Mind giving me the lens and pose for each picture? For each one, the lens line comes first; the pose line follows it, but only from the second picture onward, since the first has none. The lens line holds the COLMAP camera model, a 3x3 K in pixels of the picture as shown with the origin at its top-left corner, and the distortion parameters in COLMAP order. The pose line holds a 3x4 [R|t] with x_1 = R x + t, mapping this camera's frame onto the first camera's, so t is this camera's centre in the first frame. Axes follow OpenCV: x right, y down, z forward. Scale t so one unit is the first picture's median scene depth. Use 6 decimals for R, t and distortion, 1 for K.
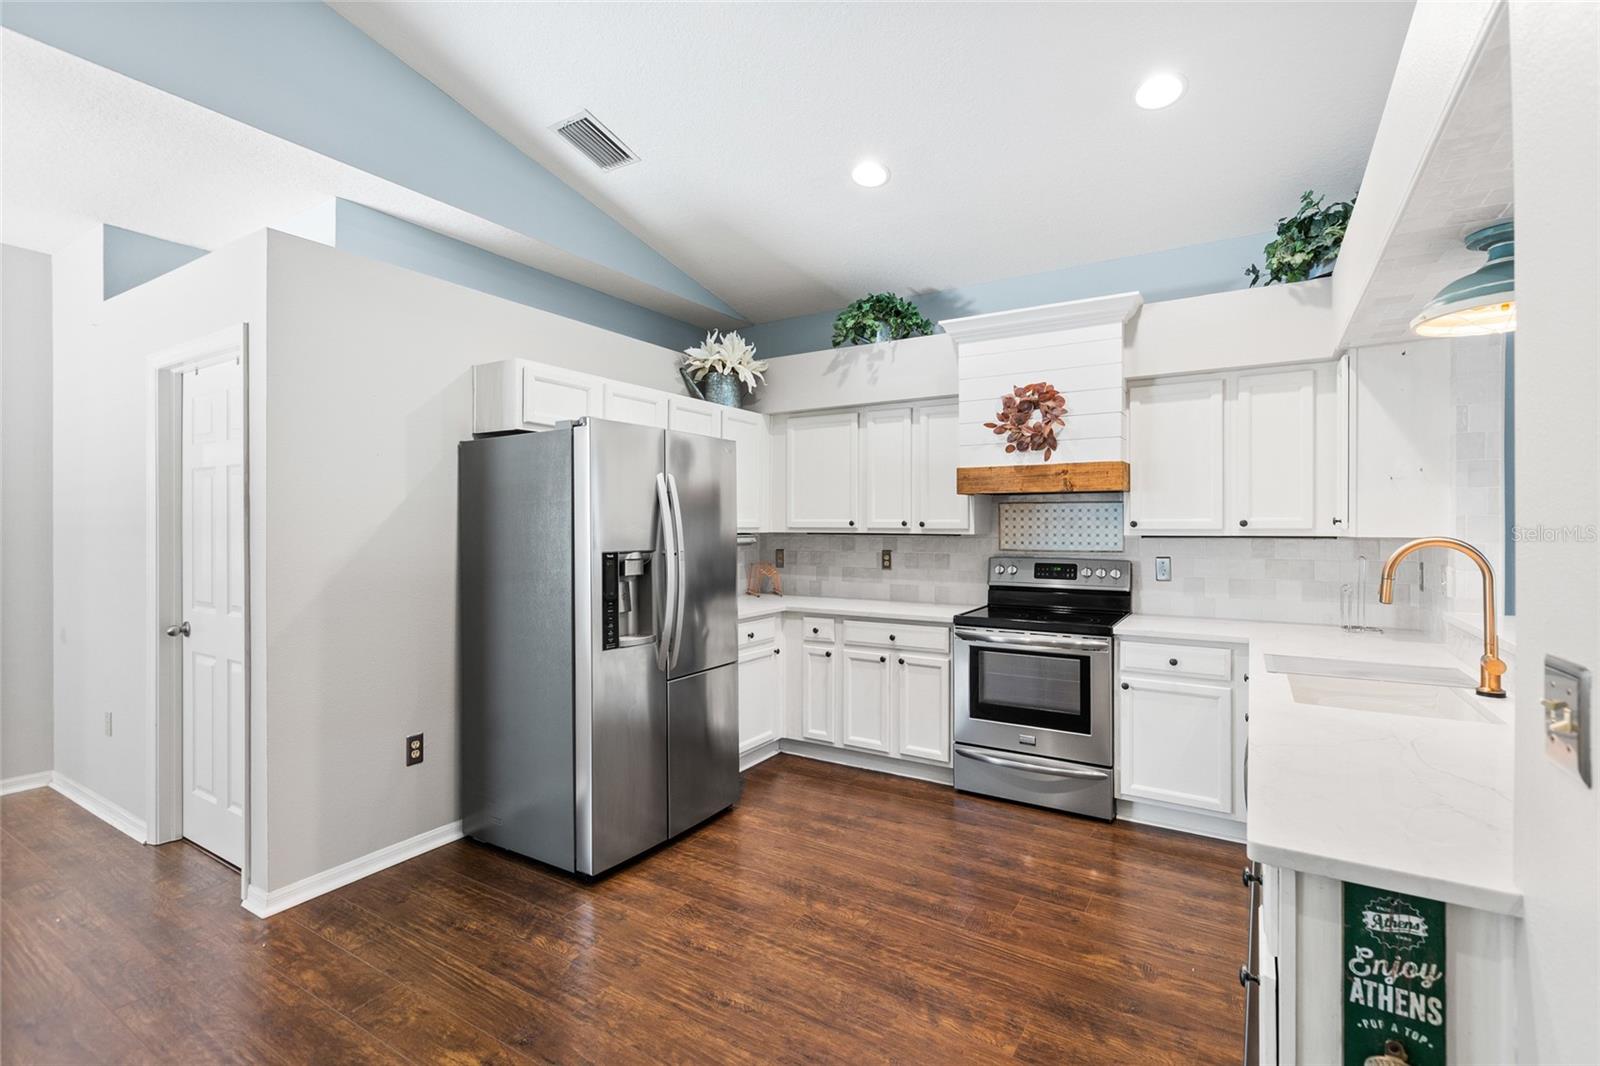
lens RADIAL K [[716.5, 0, 800.5], [0, 716.5, 528.4], [0, 0, 1]] dist [0.002855, 0.001363]
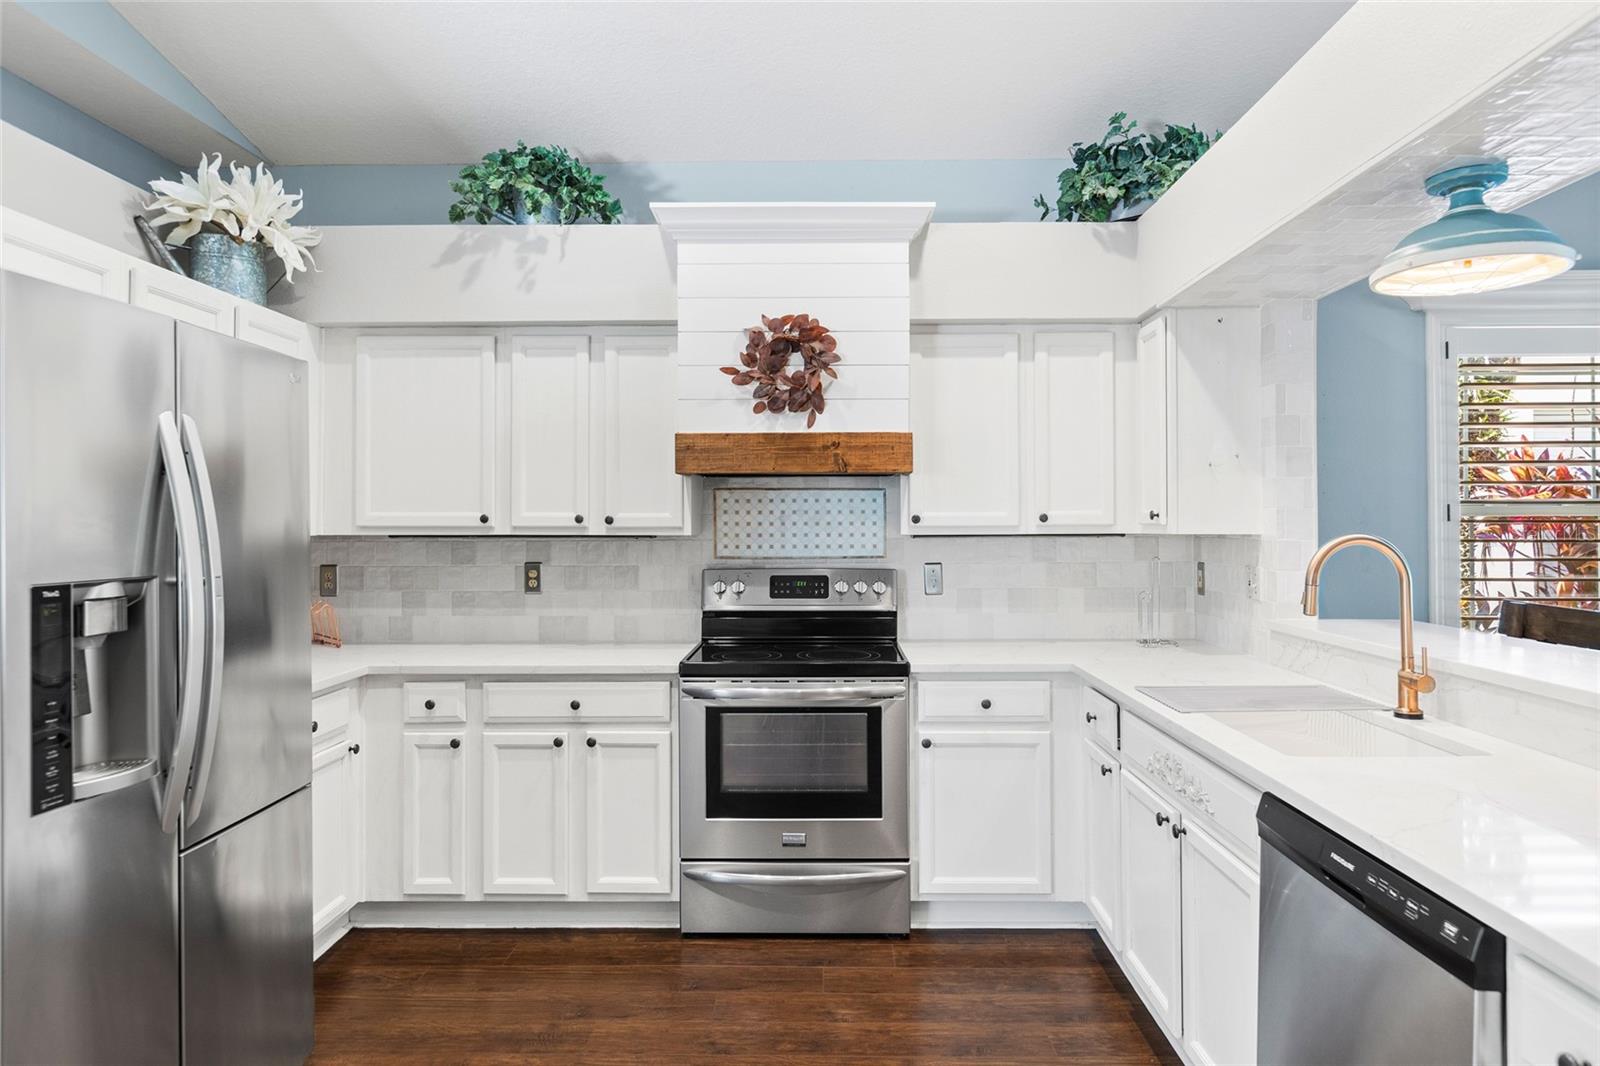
lens RADIAL K [[965.8, 0, 810.9], [0, 965.8, 511.7], [0, 0, 1]] dist [-0.003461, 0.001579]
pose [[0.856927, 0.002755, 0.515431, -0.133922], [0.004938, 0.999896, -0.013555, -0.000891], [-0.515415, 0.014160, 0.856824, 0.201713]]
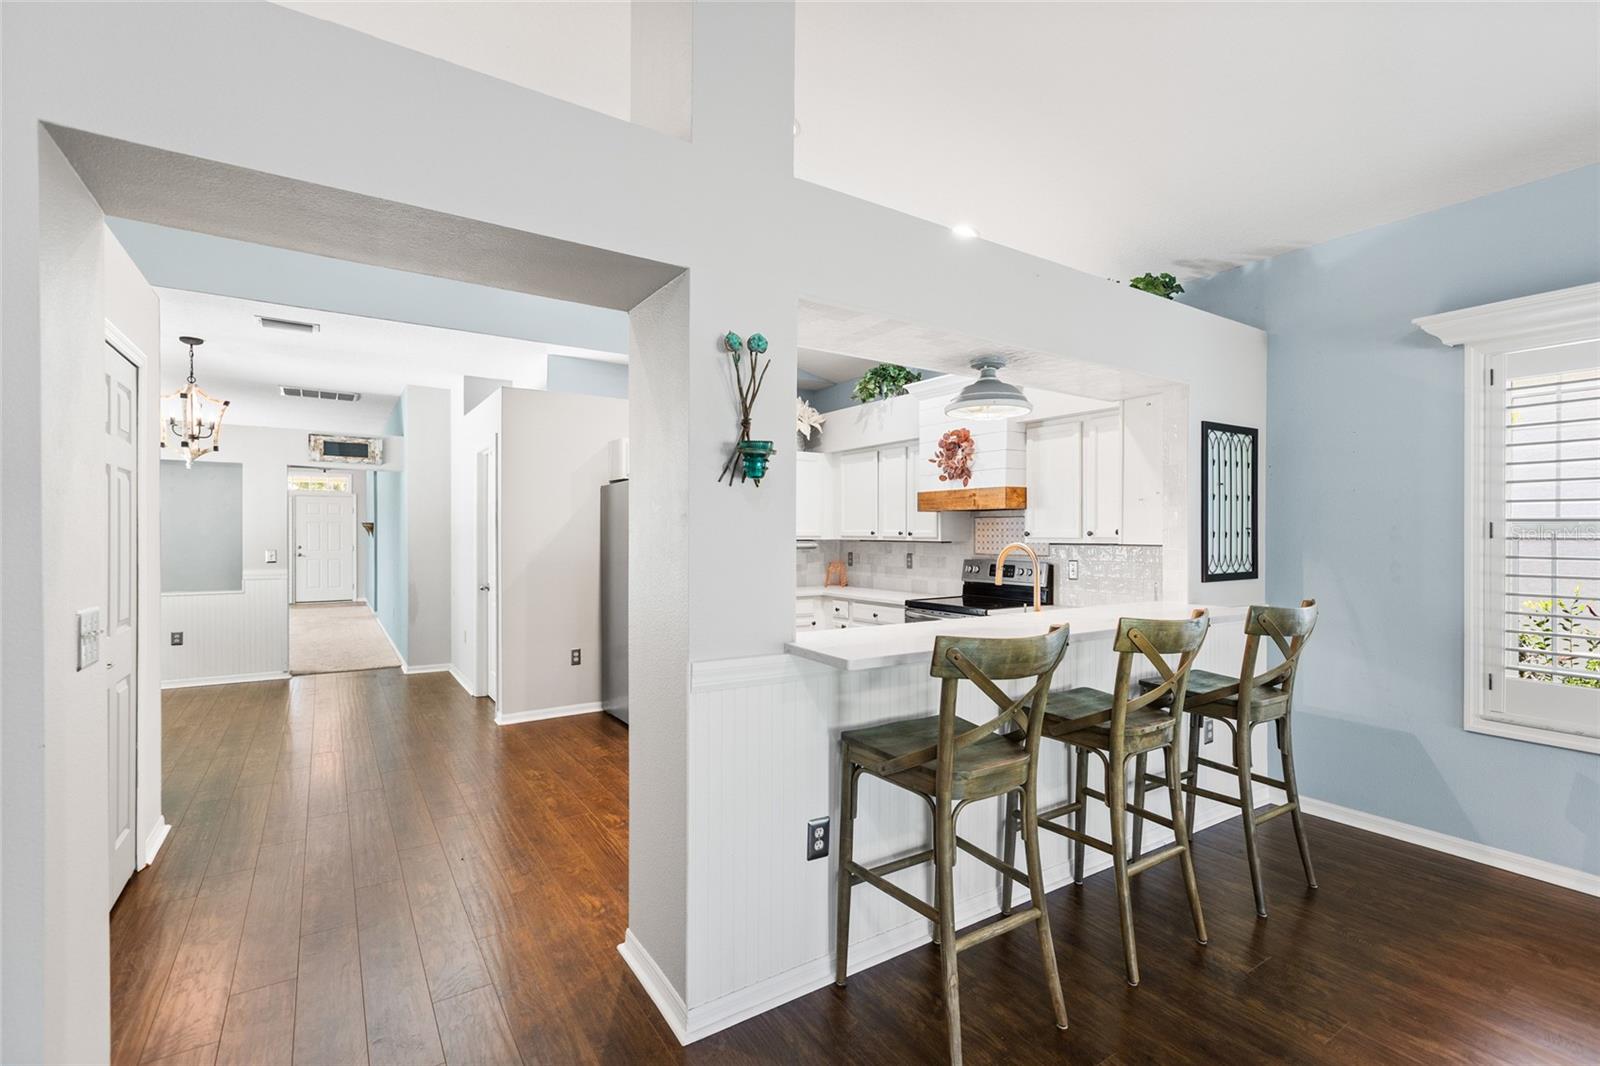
lens RADIAL K [[716.5, 0, 794.9], [0, 716.5, 539.1], [0, 0, 1]] dist [0.002855, 0.001363]
pose [[0.906788, 0.005504, -0.421551, 0.614944], [-0.004696, 0.999985, 0.002953, 0.001547], [0.421561, -0.000698, 0.906800, -0.348140]]
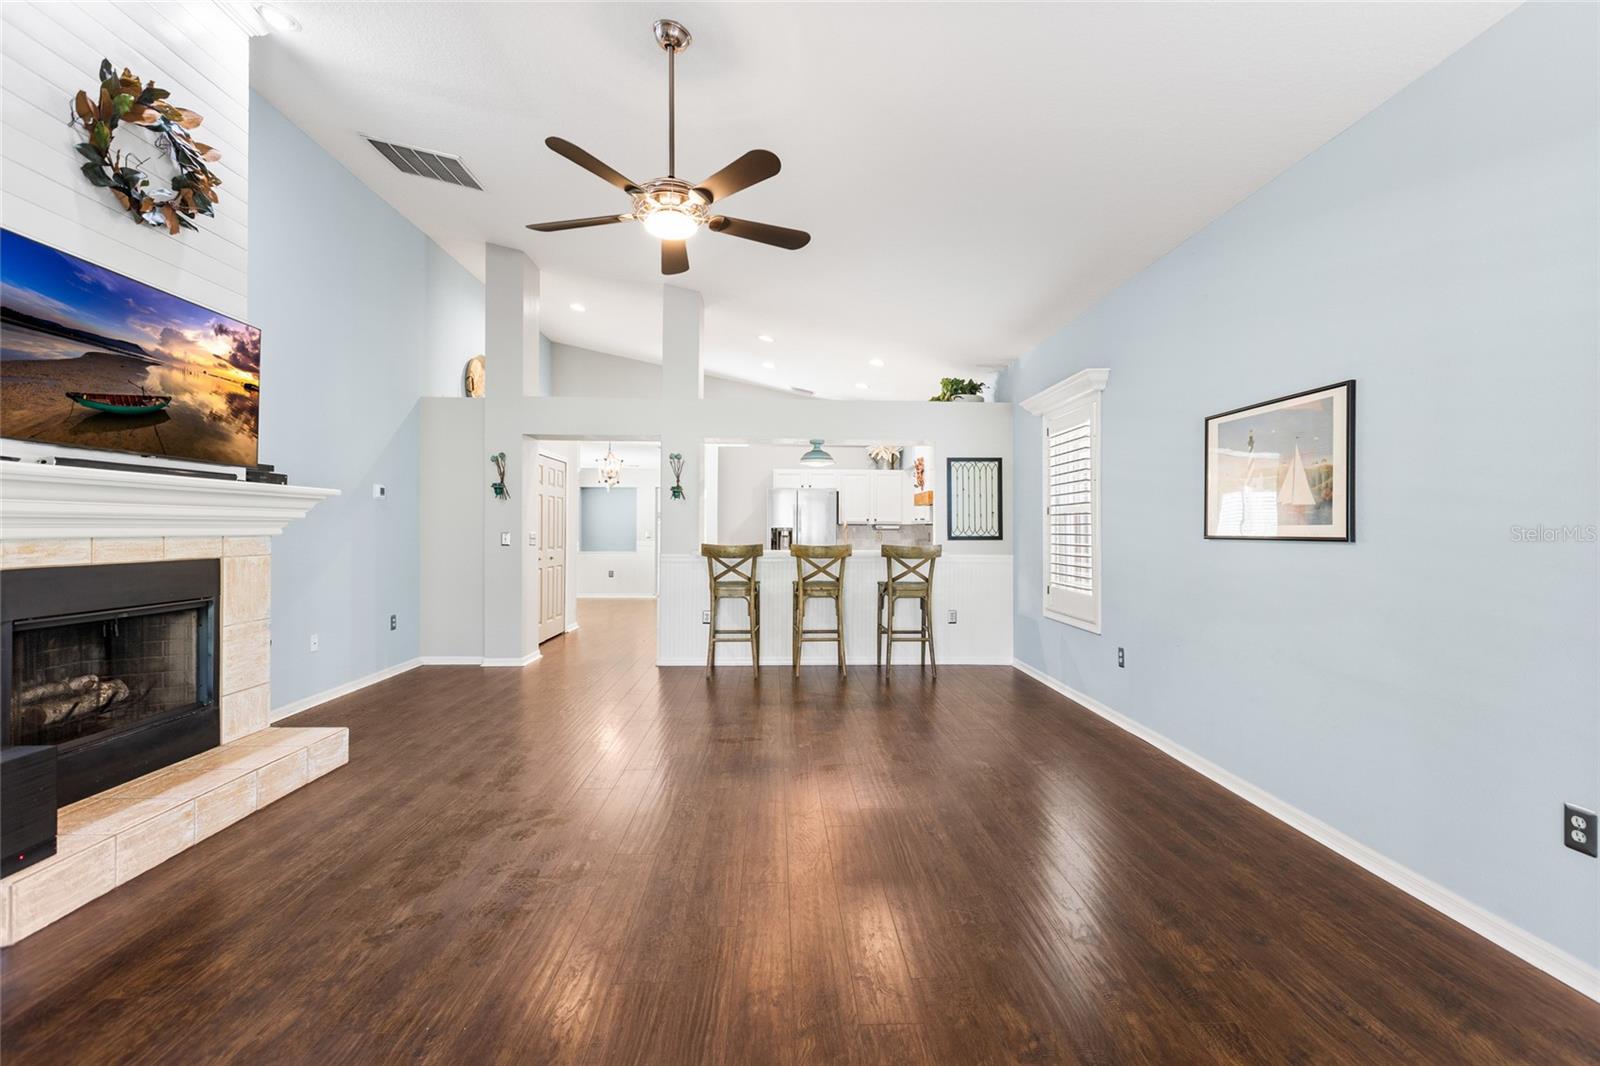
lens RADIAL K [[716.5, 0, 801.1], [0, 716.5, 527.1], [0, 0, 1]] dist [0.002855, 0.001363]
pose [[0.556200, -0.002037, -0.831046, 1.951948], [-0.004545, 0.999975, -0.005493, 0.034590], [0.831036, 0.006832, 0.556177, -0.584267]]
